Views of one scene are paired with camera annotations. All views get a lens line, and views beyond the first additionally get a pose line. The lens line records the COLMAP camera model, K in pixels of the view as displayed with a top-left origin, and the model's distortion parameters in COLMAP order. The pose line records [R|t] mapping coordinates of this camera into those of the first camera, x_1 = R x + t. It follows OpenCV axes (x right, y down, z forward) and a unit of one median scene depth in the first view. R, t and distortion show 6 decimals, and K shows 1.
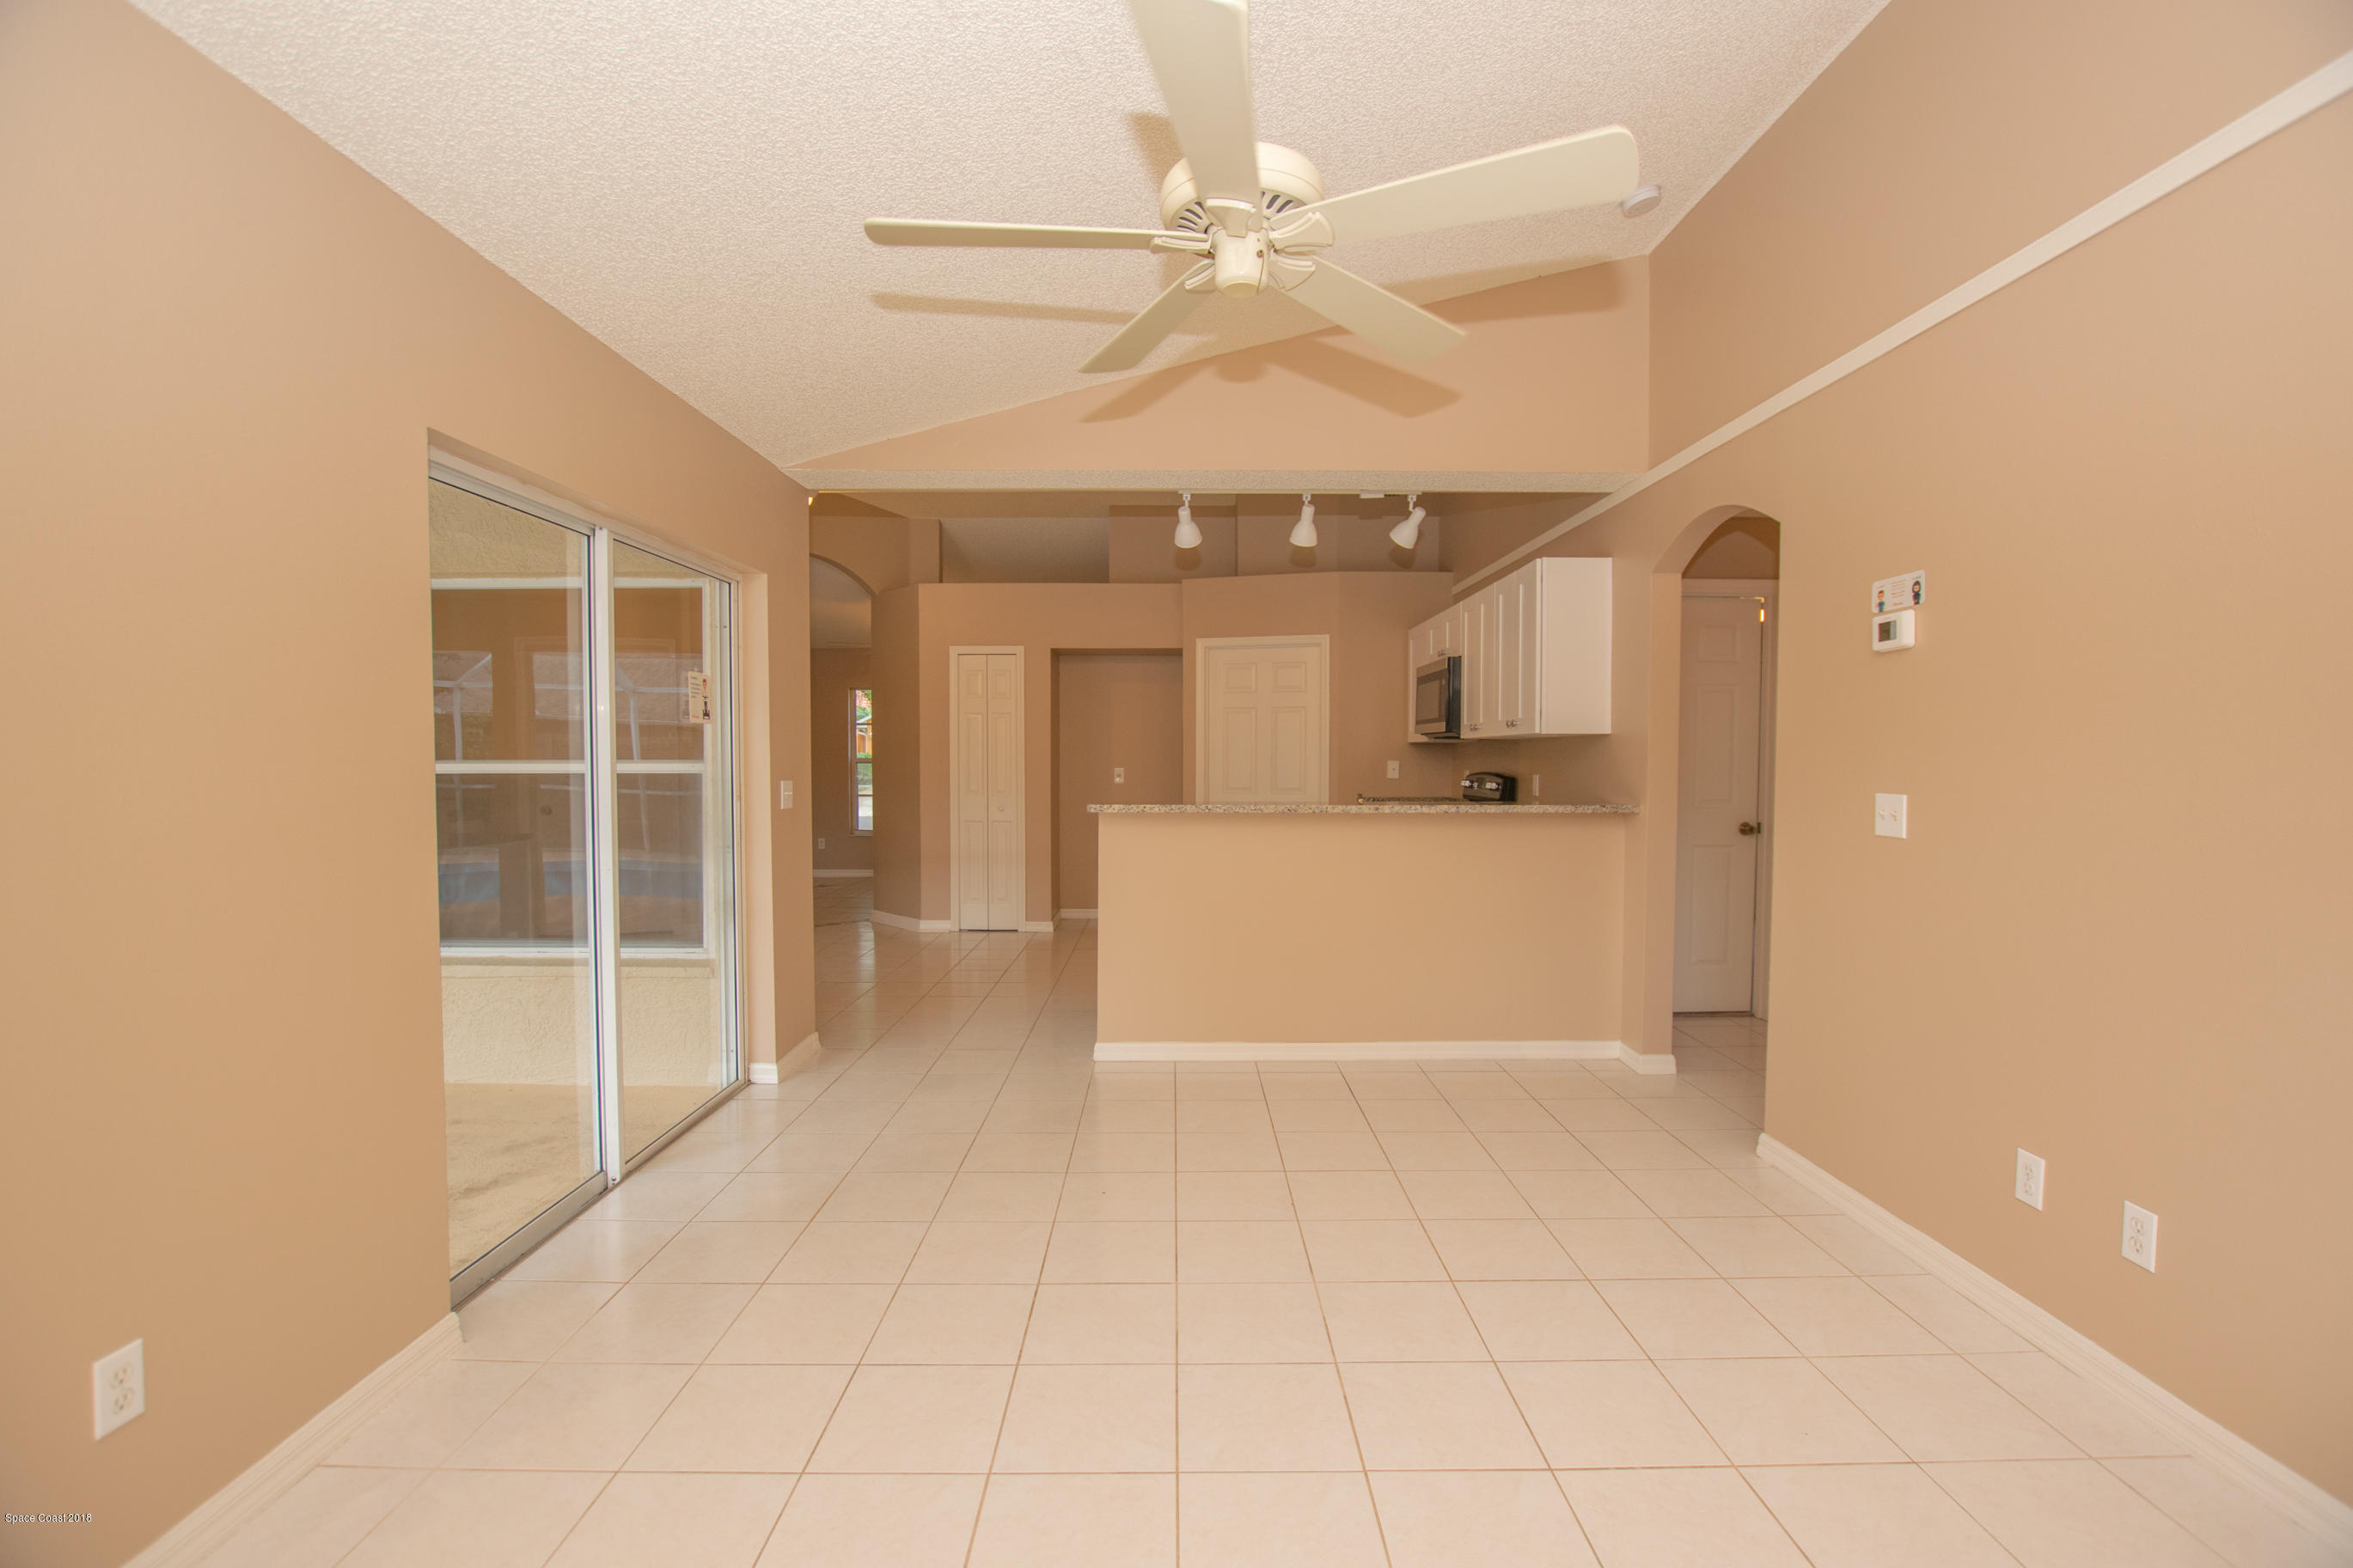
lens RADIAL K [[1054.6, 0, 1174.3], [0, 1054.6, 774.6], [0, 0, 1]] dist [-0.028696, 0.004186]
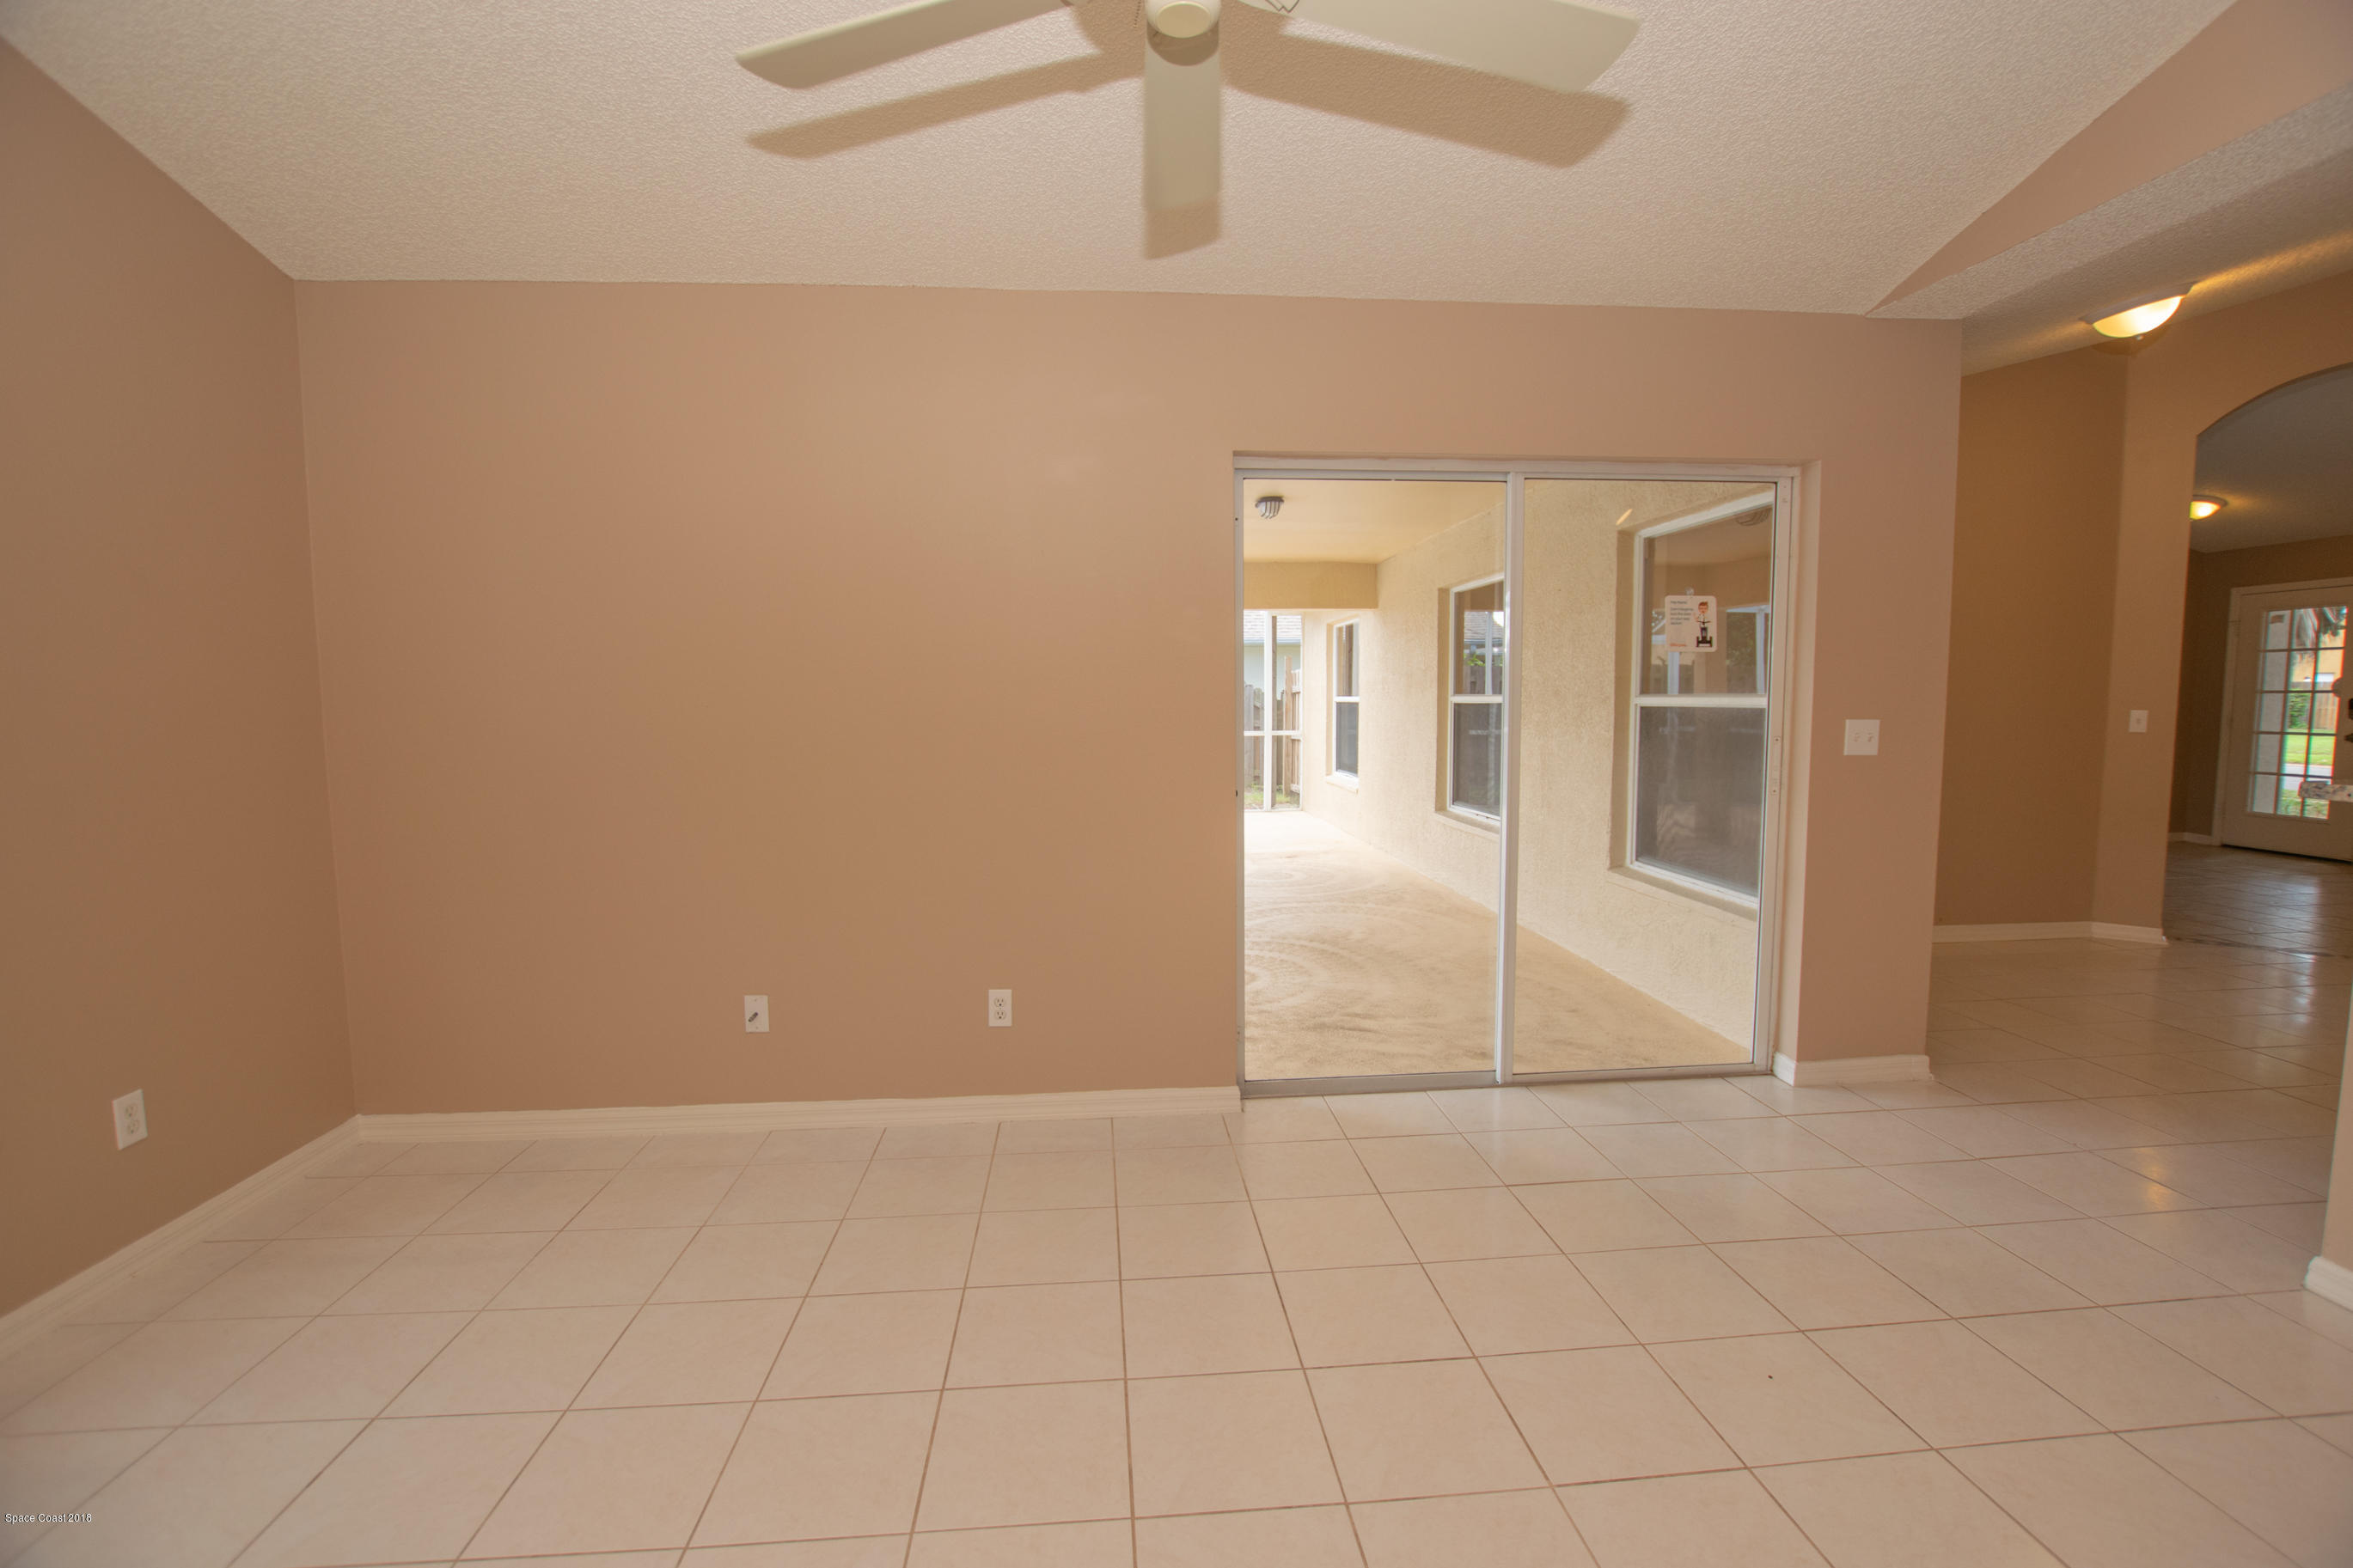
lens RADIAL K [[1054.6, 0, 1173.4], [0, 1054.6, 787.6], [0, 0, 1]] dist [-0.028696, 0.004186]
pose [[0.072810, 0.085877, -0.993642, 0.264166], [-0.011858, 0.996290, 0.085237, -0.002950], [0.997275, 0.005576, 0.073558, 0.309653]]
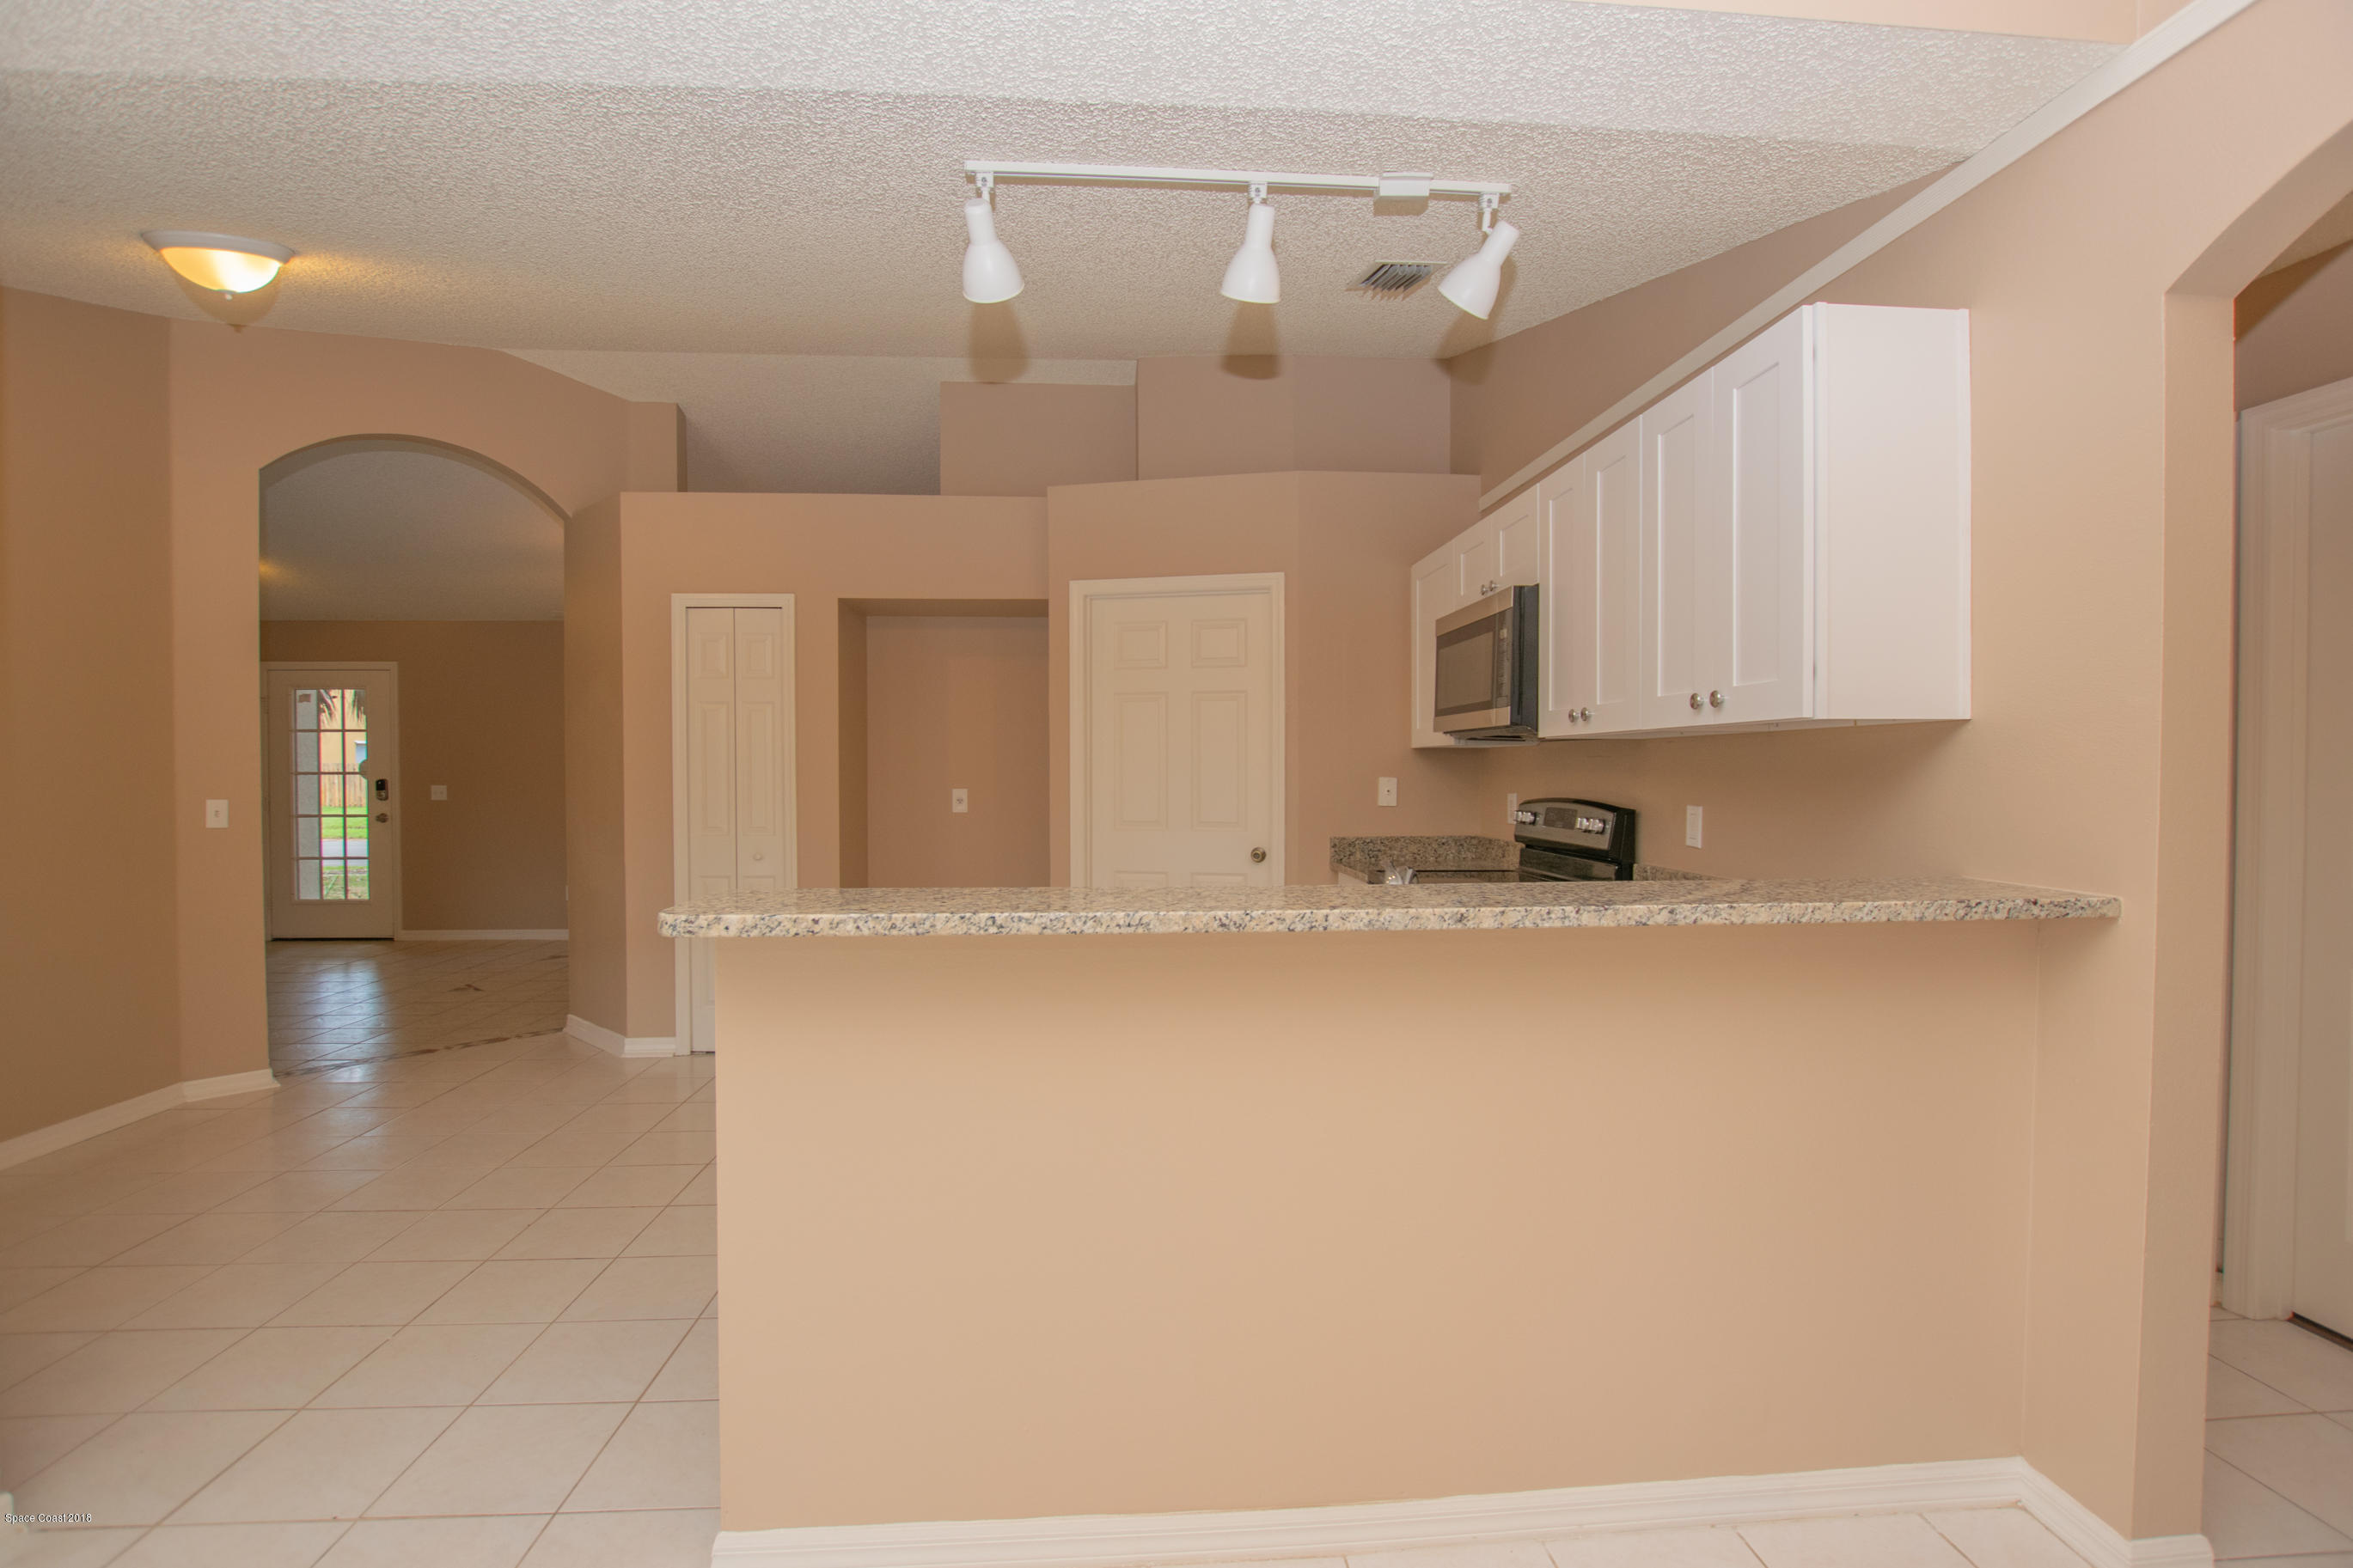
lens RADIAL K [[1054.6, 0, 1170.1], [0, 1054.6, 785.1], [0, 0, 1]] dist [-0.028696, 0.004186]
pose [[0.998089, -0.003647, 0.061687, 0.050083], [0.003705, 0.999993, -0.000829, -0.010044], [-0.061684, 0.001056, 0.998095, 0.458956]]
